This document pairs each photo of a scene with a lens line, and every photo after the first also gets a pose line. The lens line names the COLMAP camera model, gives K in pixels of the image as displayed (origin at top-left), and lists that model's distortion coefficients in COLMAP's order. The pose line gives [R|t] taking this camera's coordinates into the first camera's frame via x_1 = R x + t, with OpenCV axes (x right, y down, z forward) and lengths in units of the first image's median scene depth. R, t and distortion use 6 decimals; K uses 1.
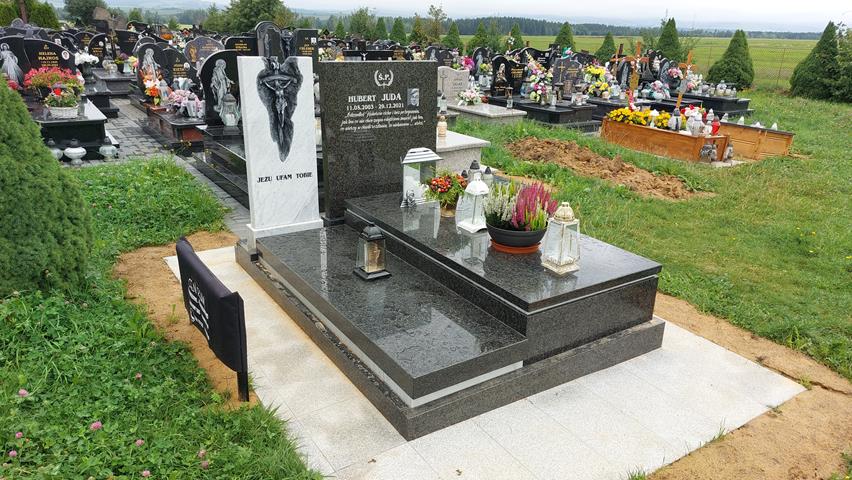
lens RADIAL K [[621.3, 0, 426.4], [0, 621.3, 243.0], [0, 0, 1]] dist [0.053438, -0.029762]
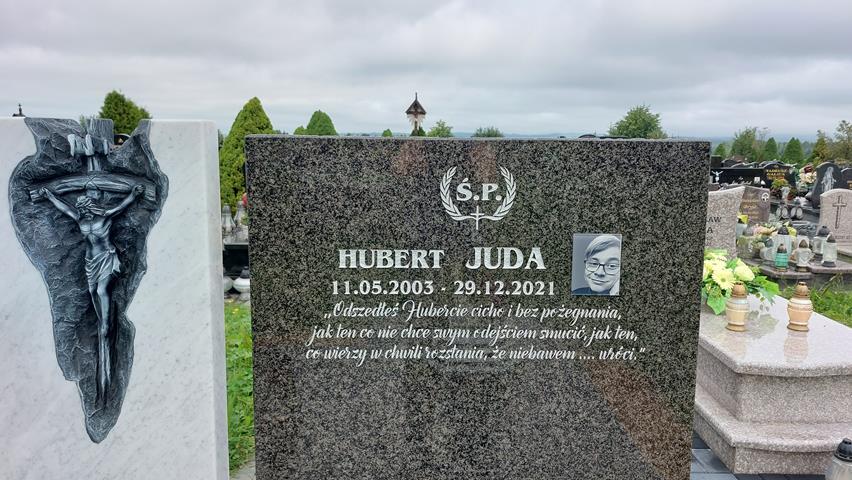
lens RADIAL K [[621.3, 0, 433.6], [0, 621.3, 218.3], [0, 0, 1]] dist [0.053438, -0.029762]
pose [[0.842171, 0.046187, -0.537229, 0.069690], [-0.167541, 0.969424, -0.179296, -0.197139], [0.512521, 0.241006, 0.824159, 0.748885]]
